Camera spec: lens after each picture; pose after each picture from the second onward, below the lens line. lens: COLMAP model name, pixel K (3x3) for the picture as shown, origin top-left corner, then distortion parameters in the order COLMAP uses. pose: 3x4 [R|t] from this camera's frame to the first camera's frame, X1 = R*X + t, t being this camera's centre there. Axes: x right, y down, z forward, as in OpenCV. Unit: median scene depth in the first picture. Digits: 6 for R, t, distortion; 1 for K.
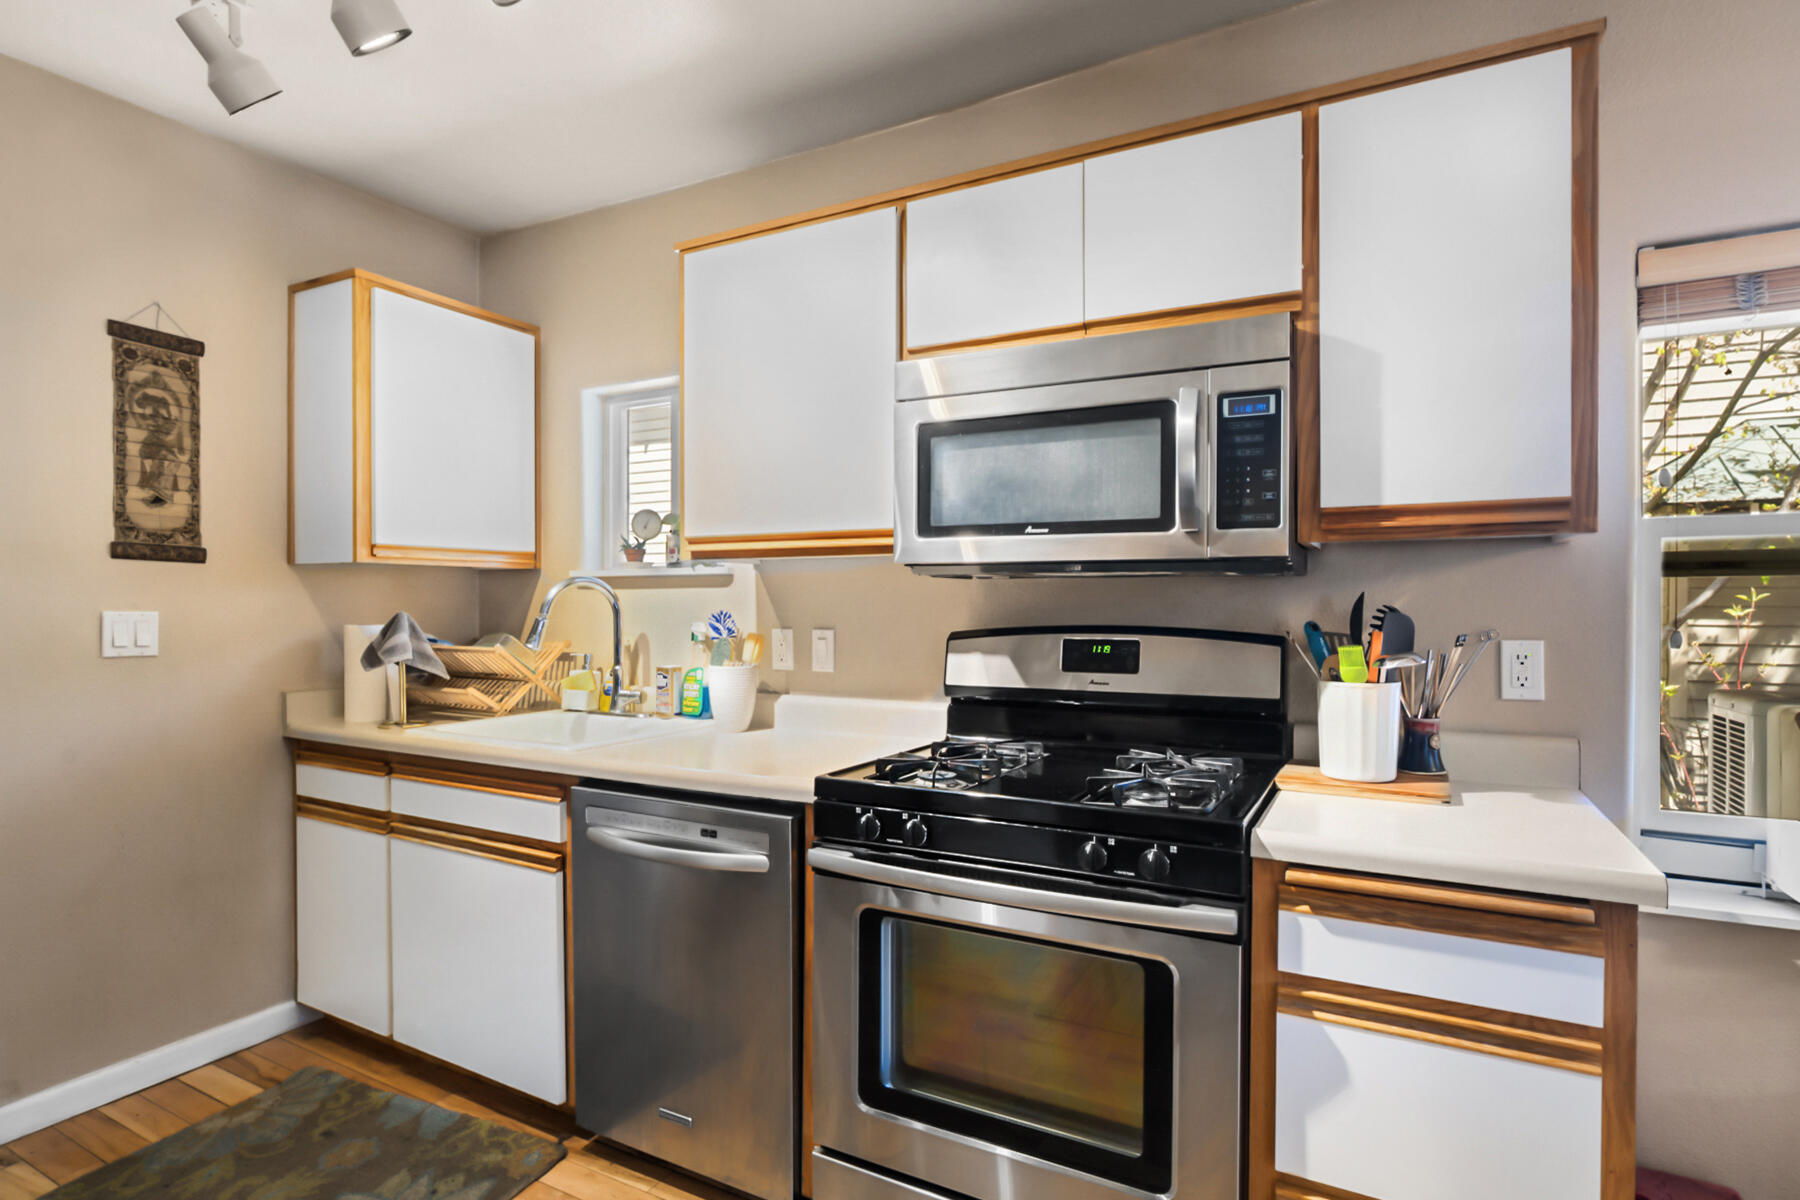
lens RADIAL K [[906.2, 0, 909.2], [0, 906.2, 604.4], [0, 0, 1]] dist [-0.007561, 0.000709]
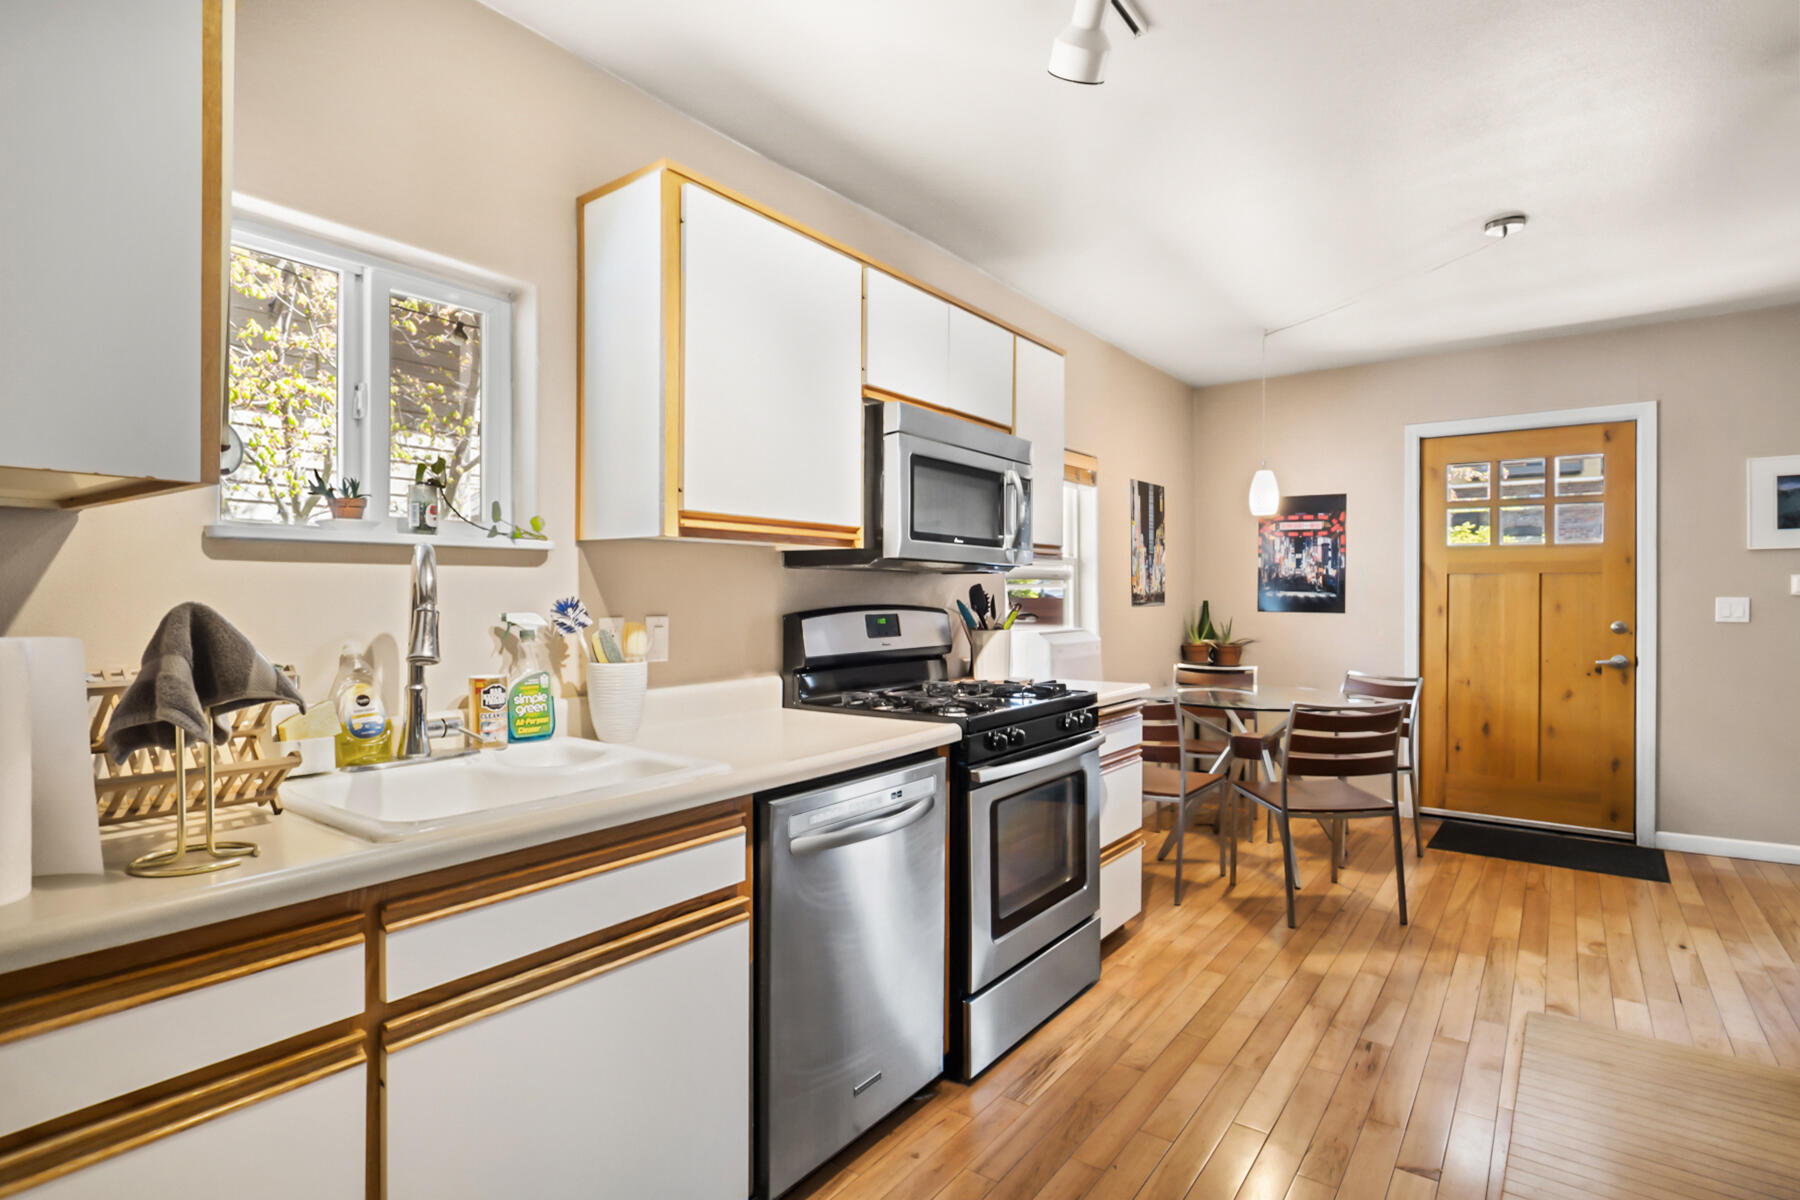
lens RADIAL K [[913.0, 0, 903.3], [0, 913.0, 592.8], [0, 0, 1]] dist [0.000346, 0.000112]
pose [[0.134349, 0.001207, 0.990933, -1.035862], [0.003072, 0.999994, -0.001634, 0.006260], [-0.990929, 0.003264, 0.134345, 0.655044]]
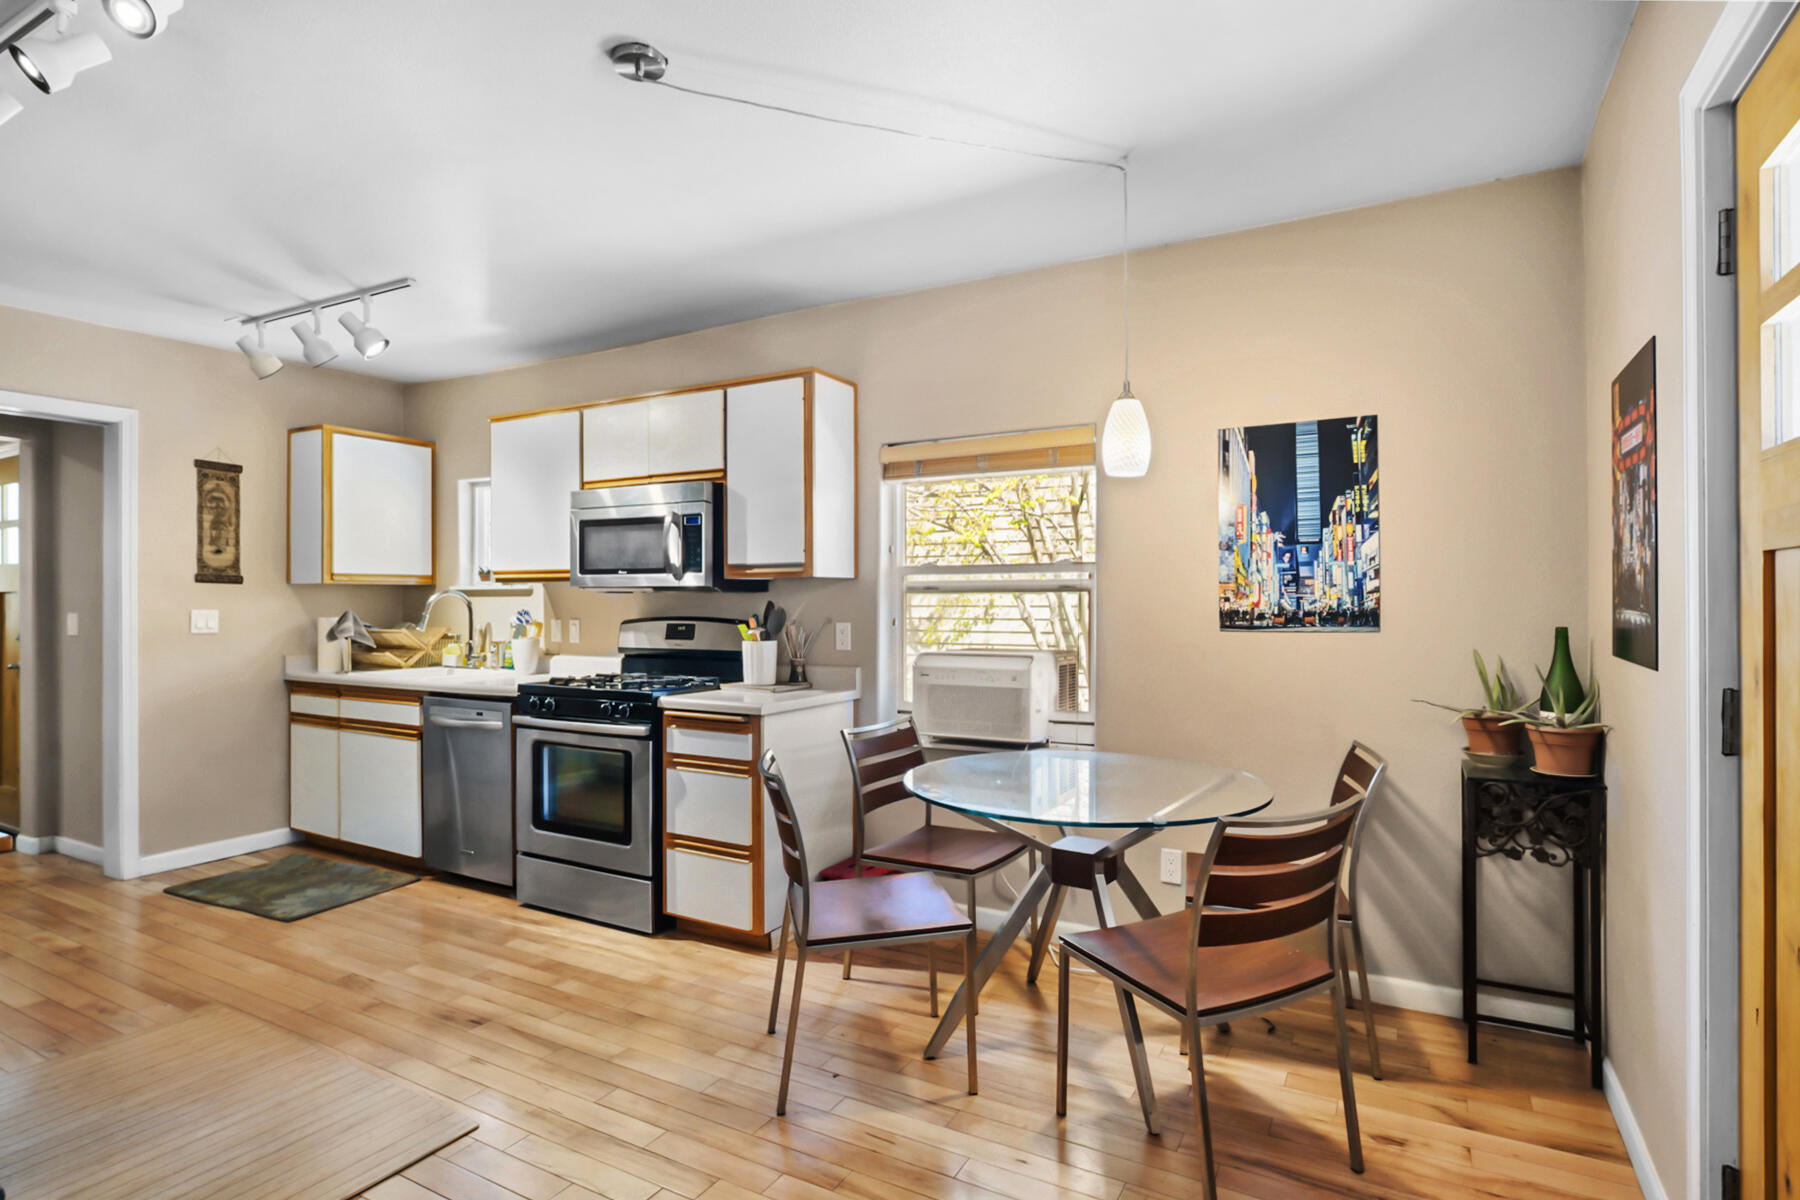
lens RADIAL K [[911.5, 0, 905.4], [0, 911.5, 596.7], [0, 0, 1]] dist [-0.010101, -0.000114]
pose [[0.999906, -0.000742, -0.013696, 0.628329], [0.000628, 0.999965, -0.008359, -0.002978], [0.013702, 0.008349, 0.999871, -0.872311]]
